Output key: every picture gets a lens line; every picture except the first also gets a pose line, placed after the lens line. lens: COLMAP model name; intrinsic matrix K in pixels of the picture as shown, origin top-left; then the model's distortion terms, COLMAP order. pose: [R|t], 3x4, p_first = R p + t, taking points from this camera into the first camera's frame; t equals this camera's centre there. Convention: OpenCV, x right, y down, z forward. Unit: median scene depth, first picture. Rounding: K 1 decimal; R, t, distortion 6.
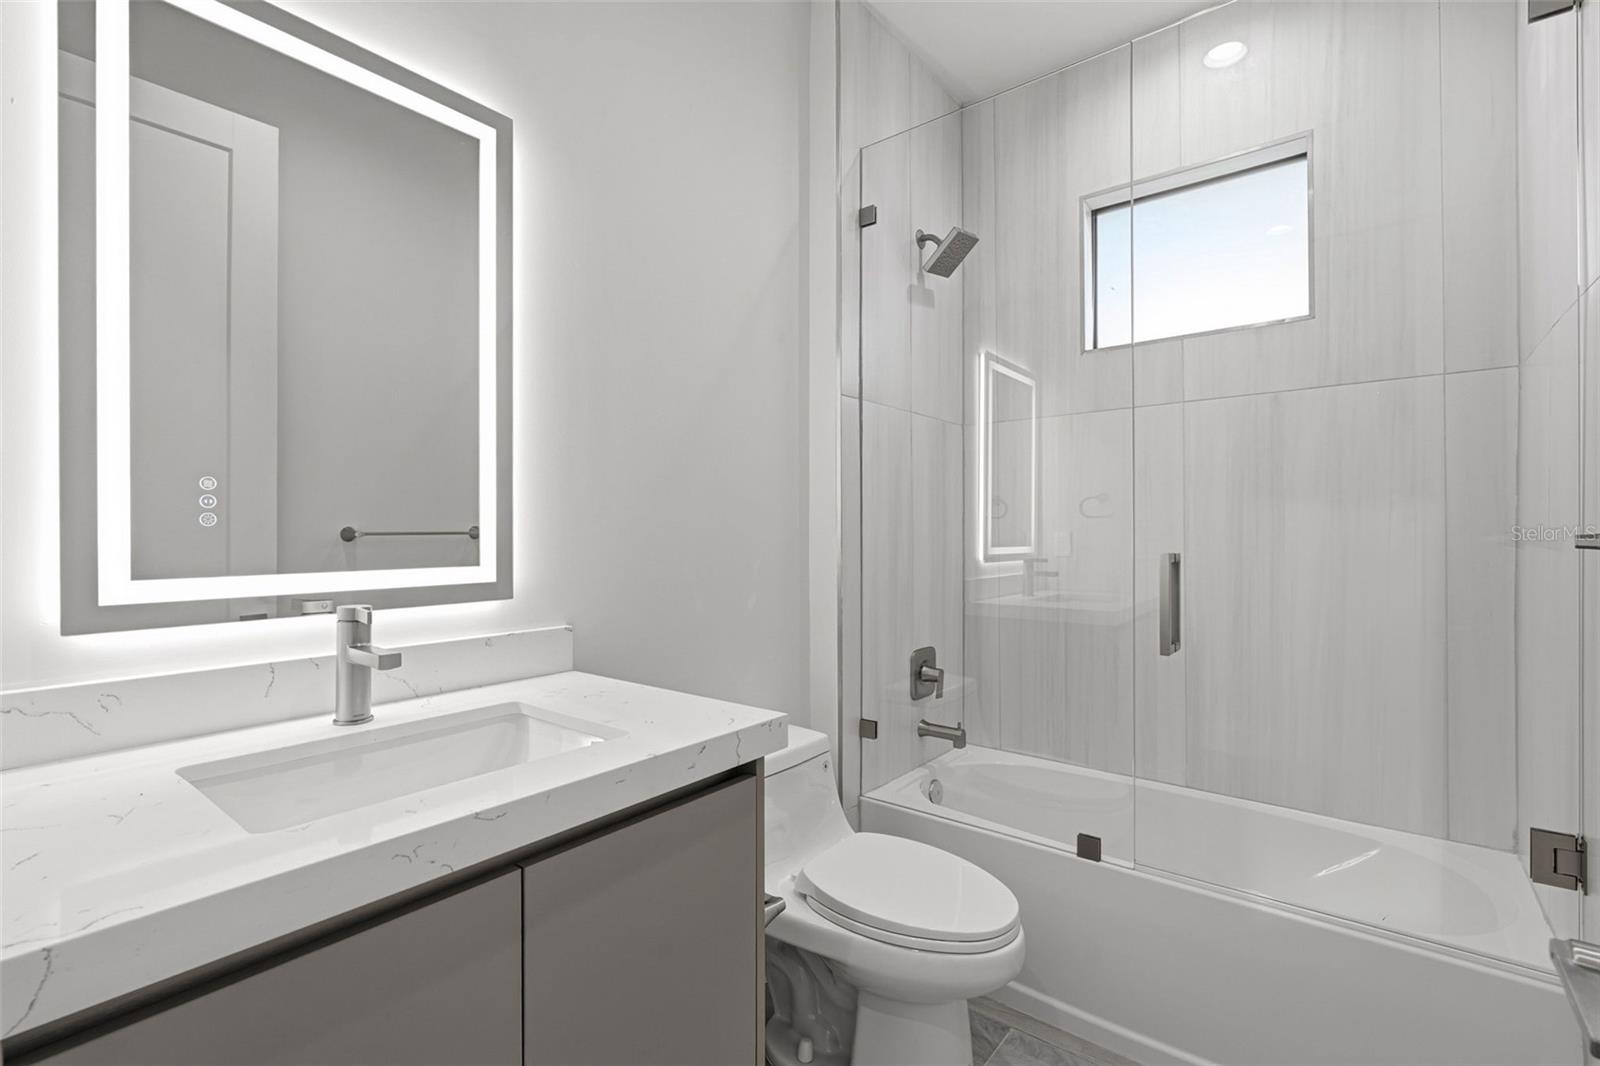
lens RADIAL K [[718.1, 0, 796.2], [0, 718.1, 526.7], [0, 0, 1]] dist [-0.003880, 0.000401]
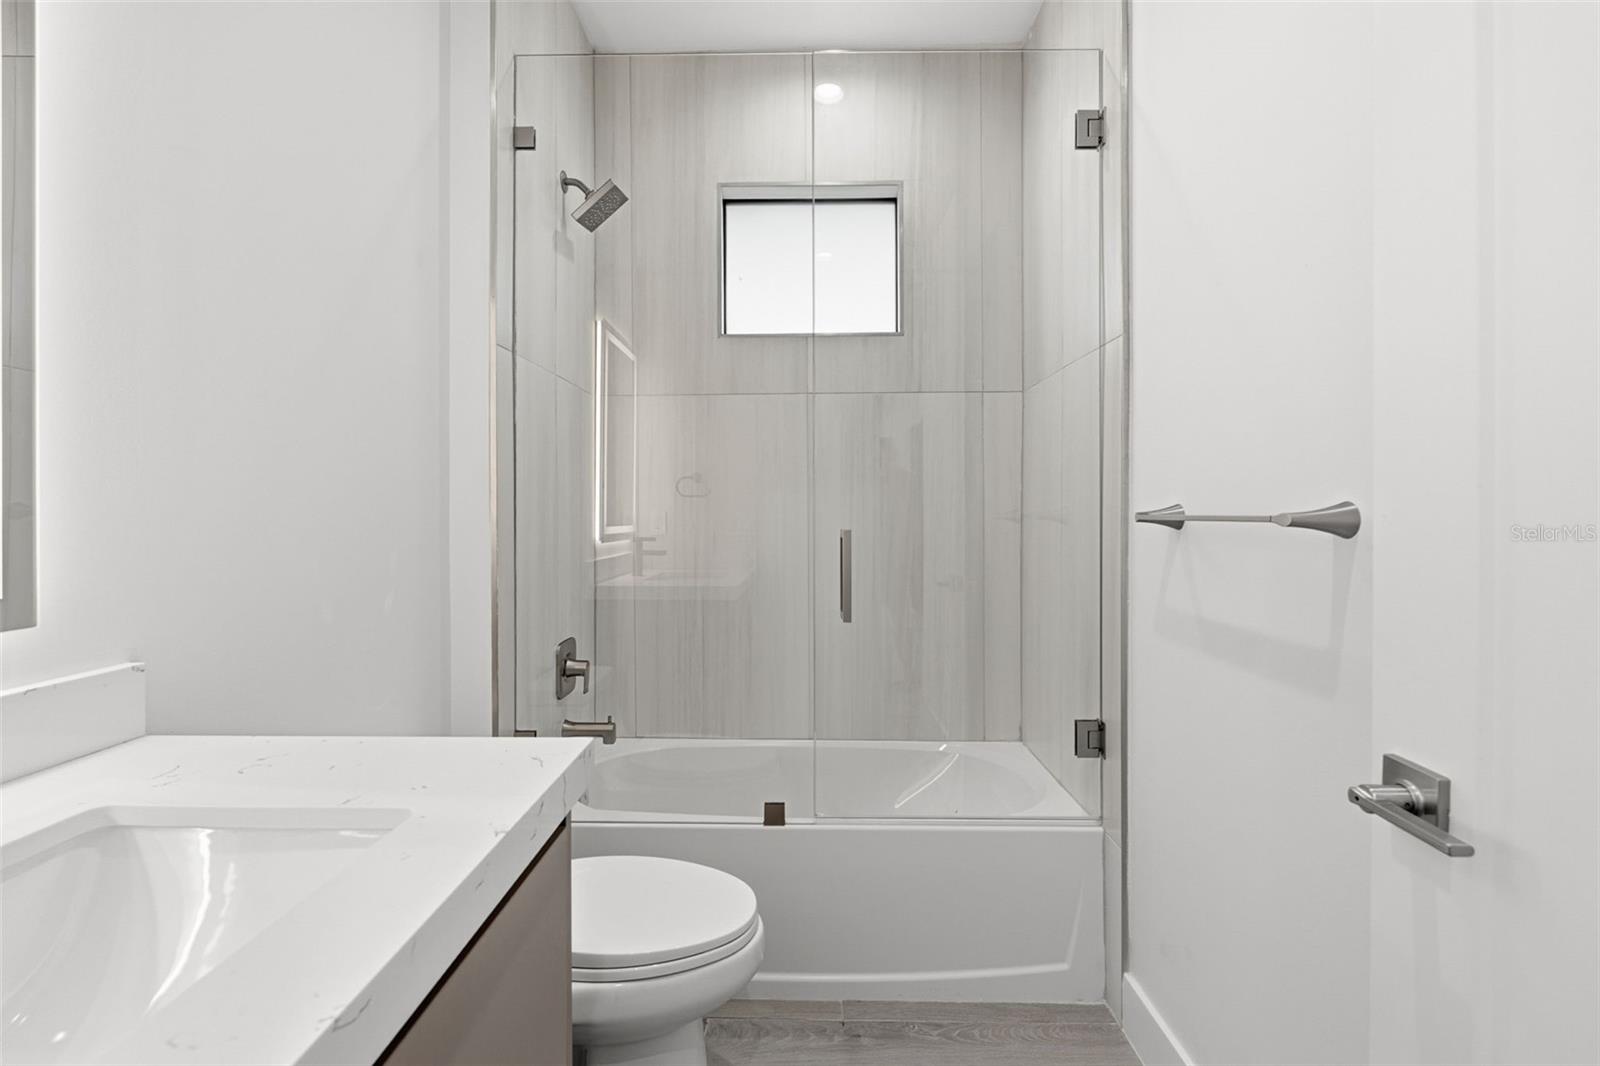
lens RADIAL K [[730.2, 0, 803.7], [0, 730.2, 510.2], [0, 0, 1]] dist [-0.004192, -0.000097]
pose [[0.791295, 0.002096, 0.611431, -0.148400], [-0.005897, 0.999974, 0.004203, 0.001667], [-0.611406, -0.006931, 0.791287, 0.101606]]
